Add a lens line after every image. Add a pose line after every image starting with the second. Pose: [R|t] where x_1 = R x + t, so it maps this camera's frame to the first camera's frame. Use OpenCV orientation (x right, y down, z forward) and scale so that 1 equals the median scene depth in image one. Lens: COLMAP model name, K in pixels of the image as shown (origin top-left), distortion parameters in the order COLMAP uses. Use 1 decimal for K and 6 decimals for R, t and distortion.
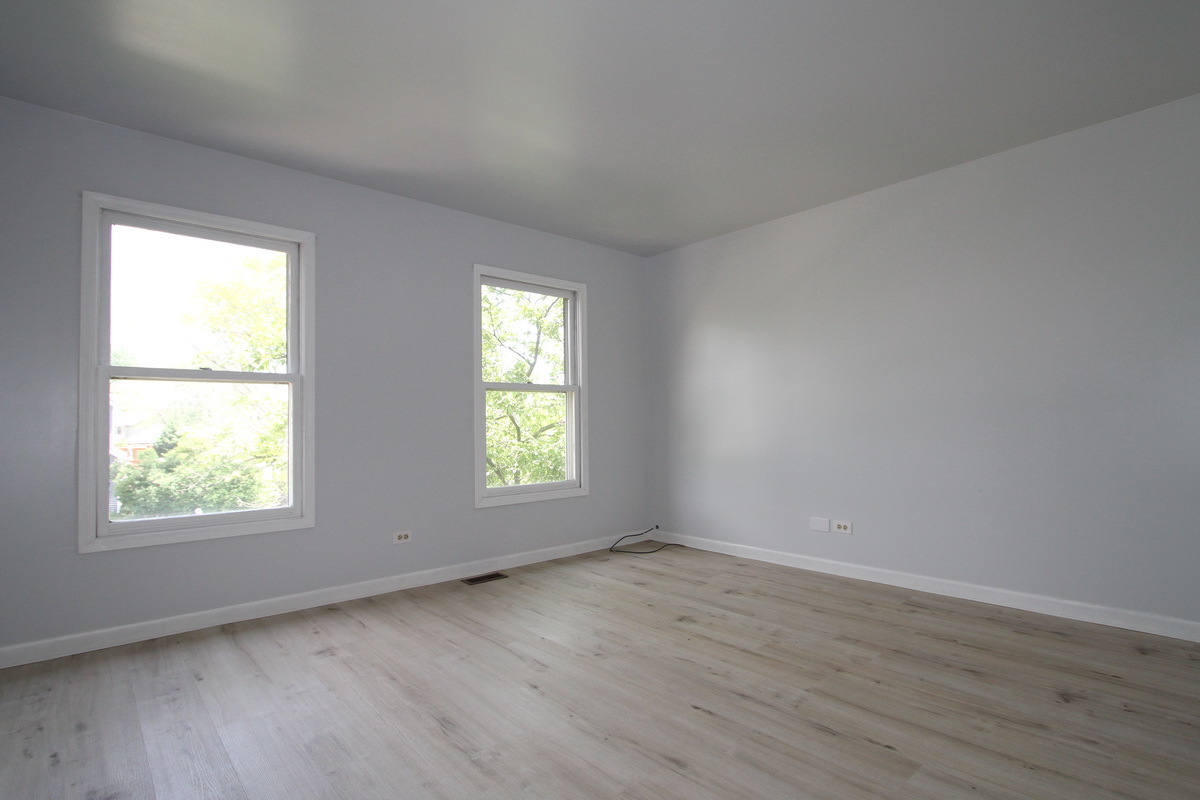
lens RADIAL K [[739.8, 0, 600.0], [0, 739.8, 400.0], [0, 0, 1]] dist [-0.000026, 0.000977]
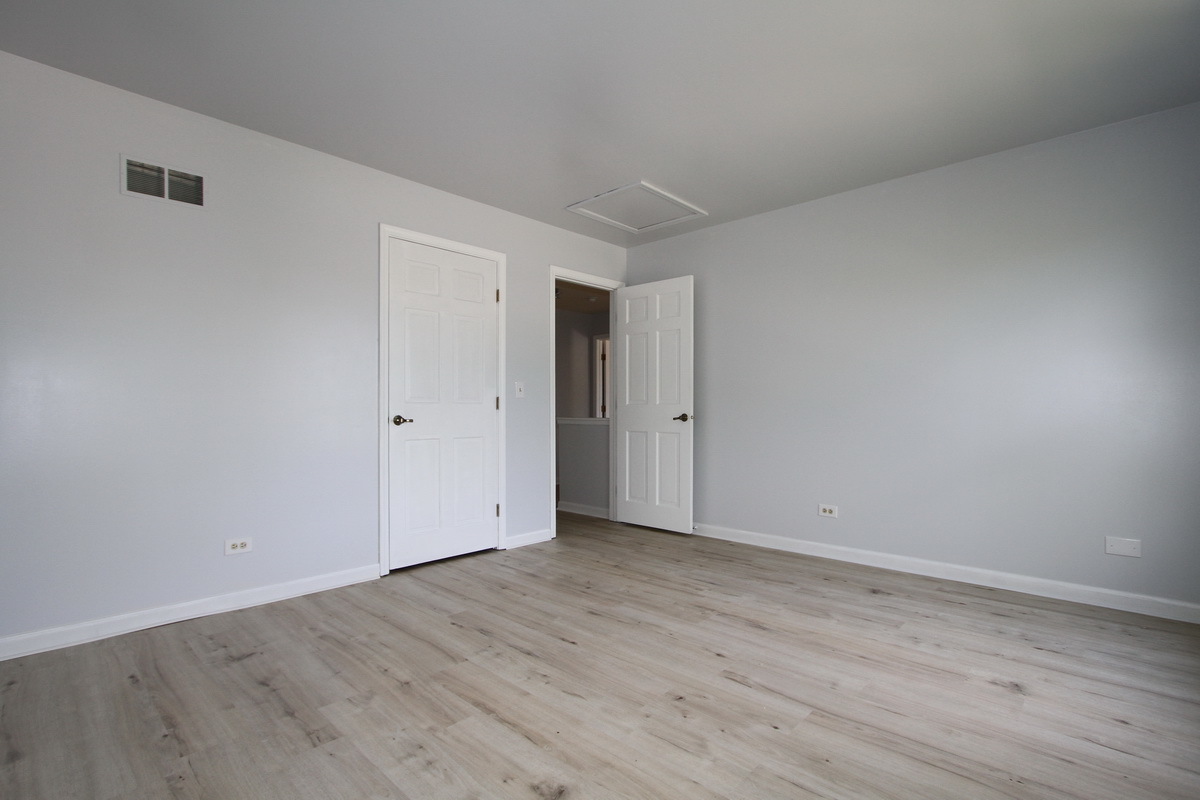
lens RADIAL K [[570.4, 0, 587.4], [0, 570.4, 409.9], [0, 0, 1]] dist [-0.018390, 0.001881]
pose [[-0.998764, 0.010811, -0.048521, 0.124948], [0.012541, 0.999291, -0.035489, 0.054624], [0.048103, -0.036054, -0.998191, 1.645469]]
